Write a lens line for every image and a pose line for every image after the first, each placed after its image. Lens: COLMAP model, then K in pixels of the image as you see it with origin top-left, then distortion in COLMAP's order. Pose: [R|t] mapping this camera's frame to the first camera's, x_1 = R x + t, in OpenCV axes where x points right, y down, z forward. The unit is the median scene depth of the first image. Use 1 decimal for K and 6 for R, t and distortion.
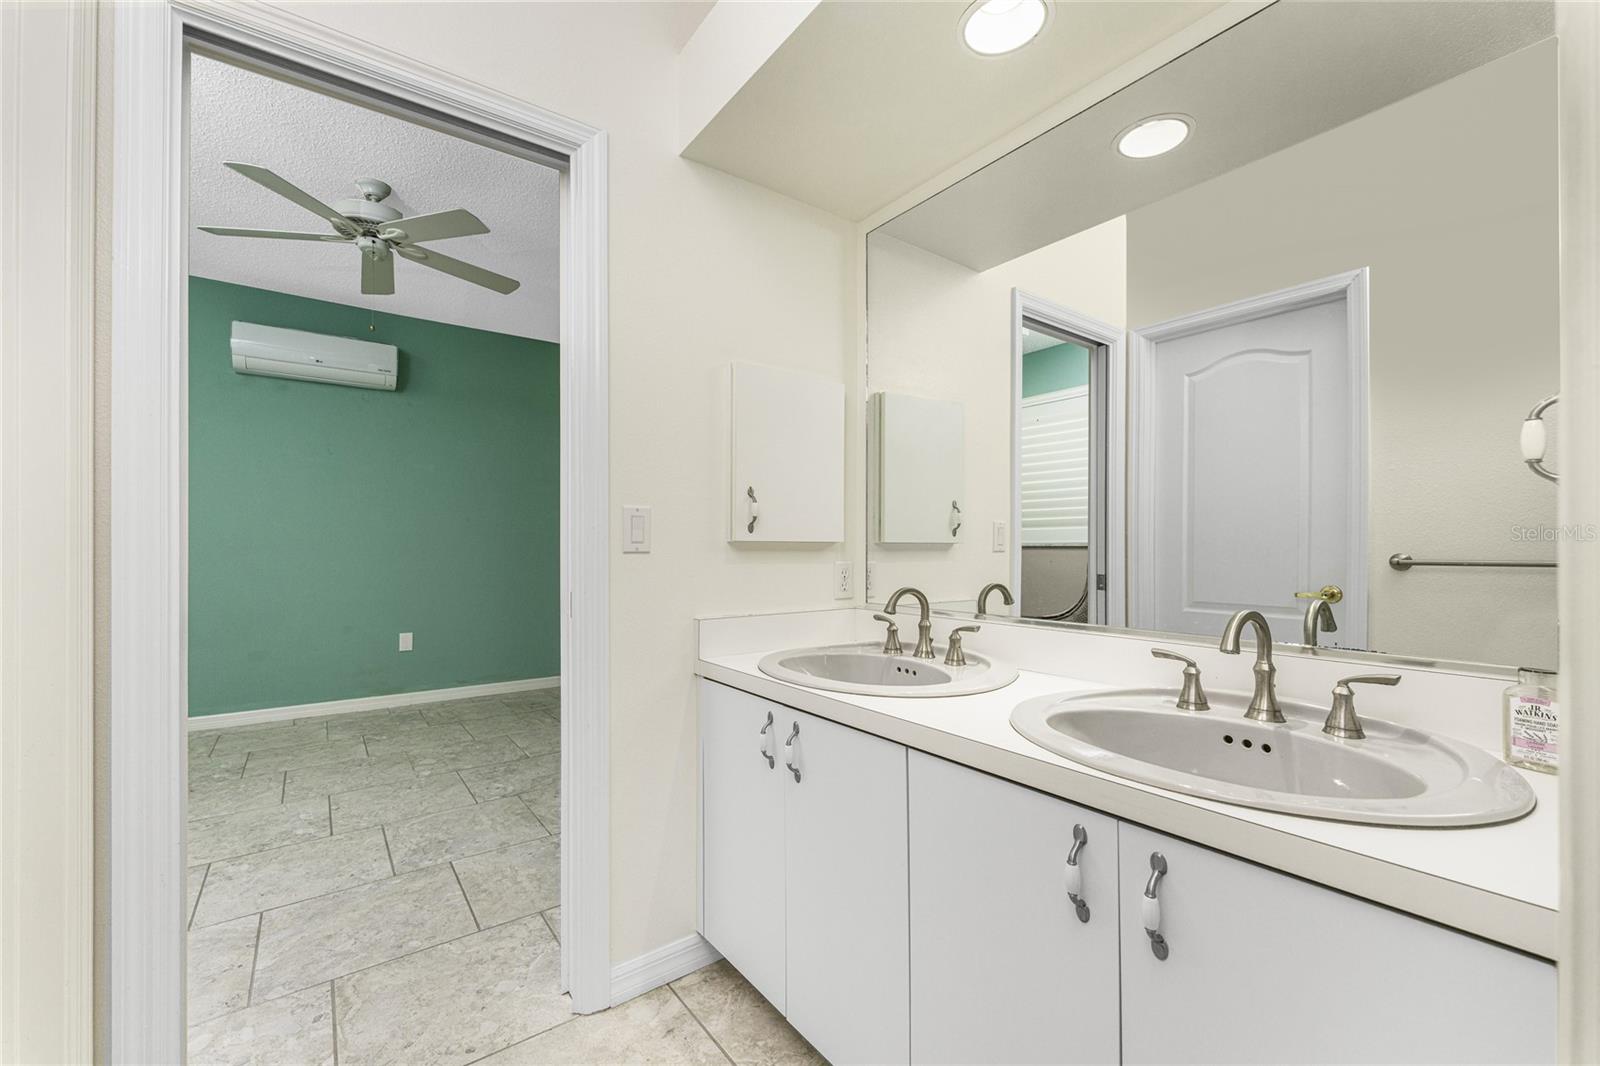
lens RADIAL K [[653.6, 0, 798.8], [0, 653.6, 545.0], [0, 0, 1]] dist [0.013354, -0.000156]
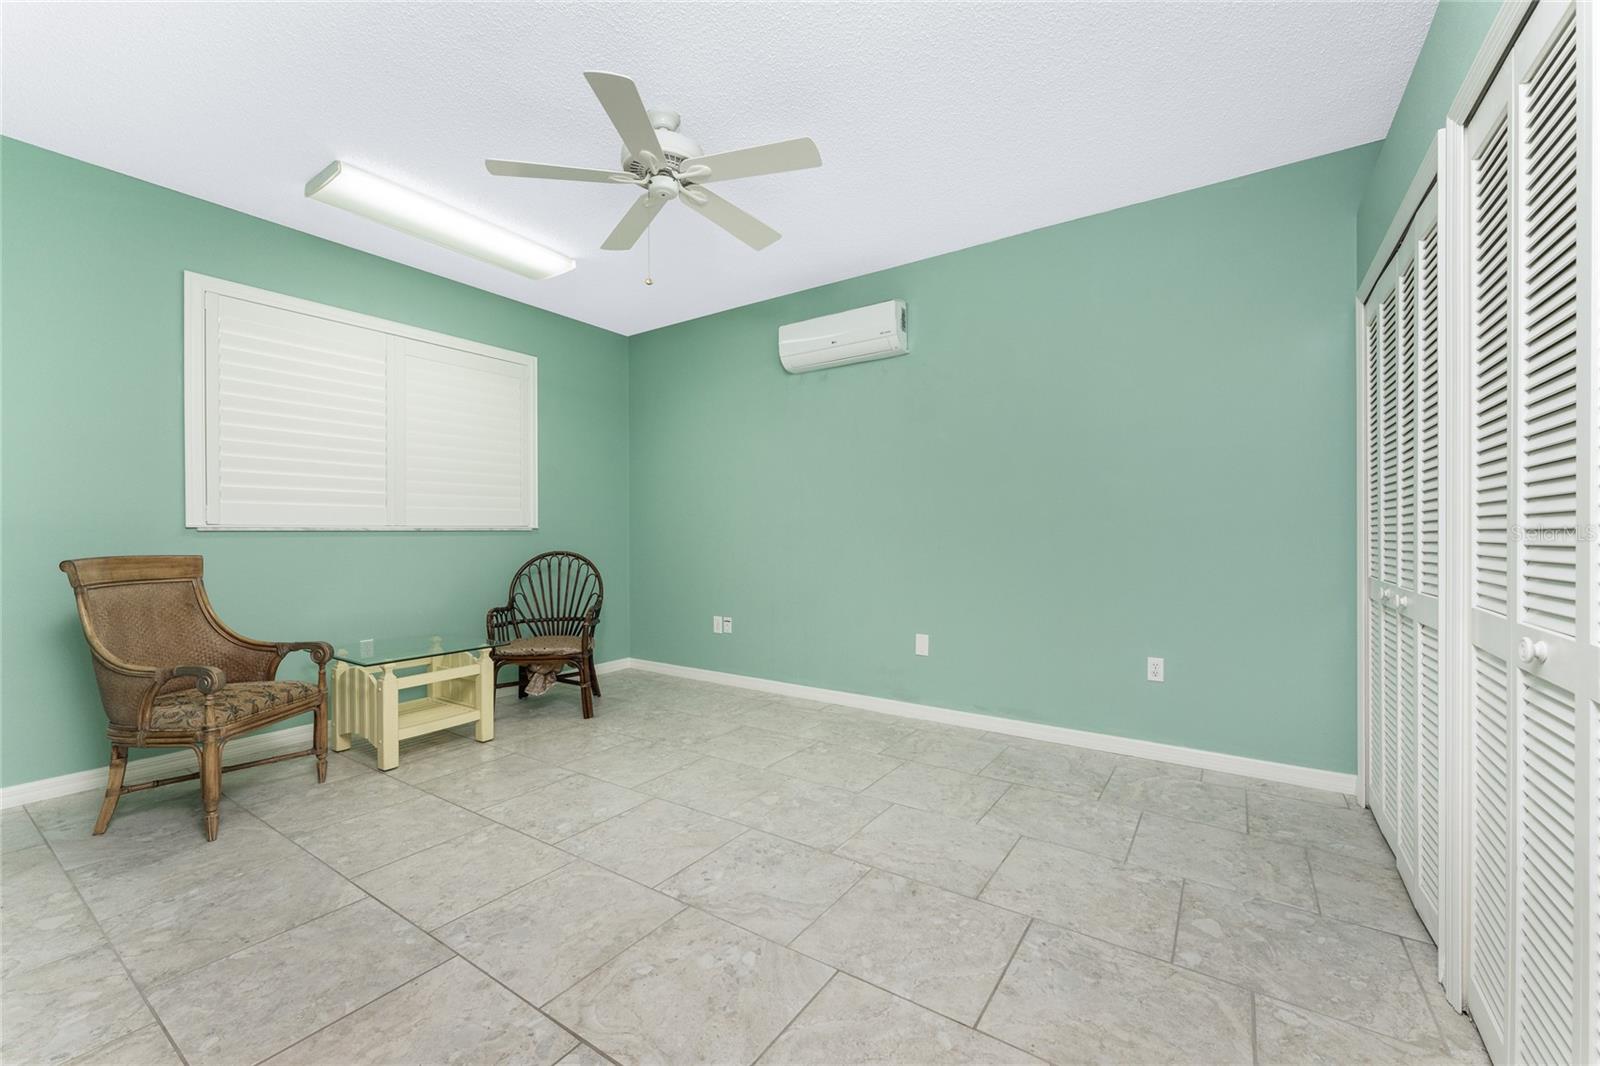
lens RADIAL K [[654.9, 0, 788.3], [0, 654.9, 536.0], [0, 0, 1]] dist [-0.001680, -0.000331]
pose [[0.324413, 0.003308, -0.945910, 0.215164], [0.003518, 0.999983, 0.004704, 0.003007], [0.945909, -0.004854, 0.324396, 0.823418]]
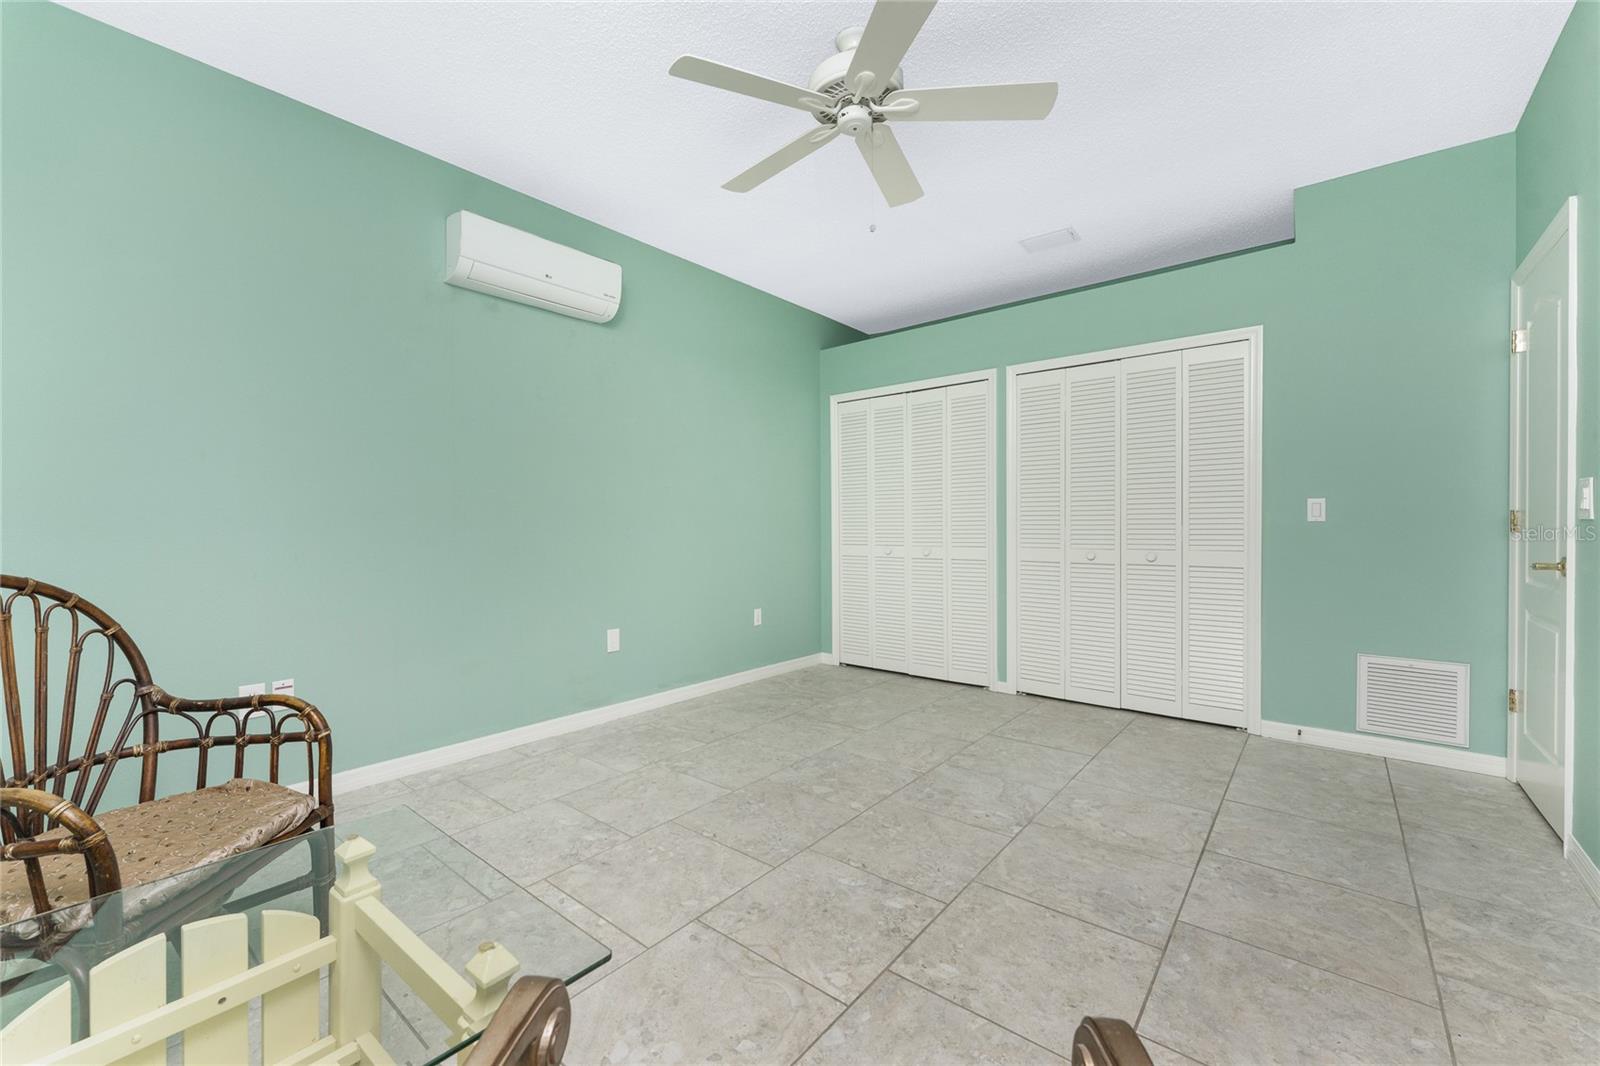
lens RADIAL K [[650.8, 0, 780.8], [0, 650.8, 533.5], [0, 0, 1]] dist [0.000009, -0.000264]
pose [[0.971858, -0.006113, 0.235489, -0.859038], [0.002251, 0.999859, 0.016668, 0.007365], [-0.235557, -0.015669, 0.971734, 0.272624]]
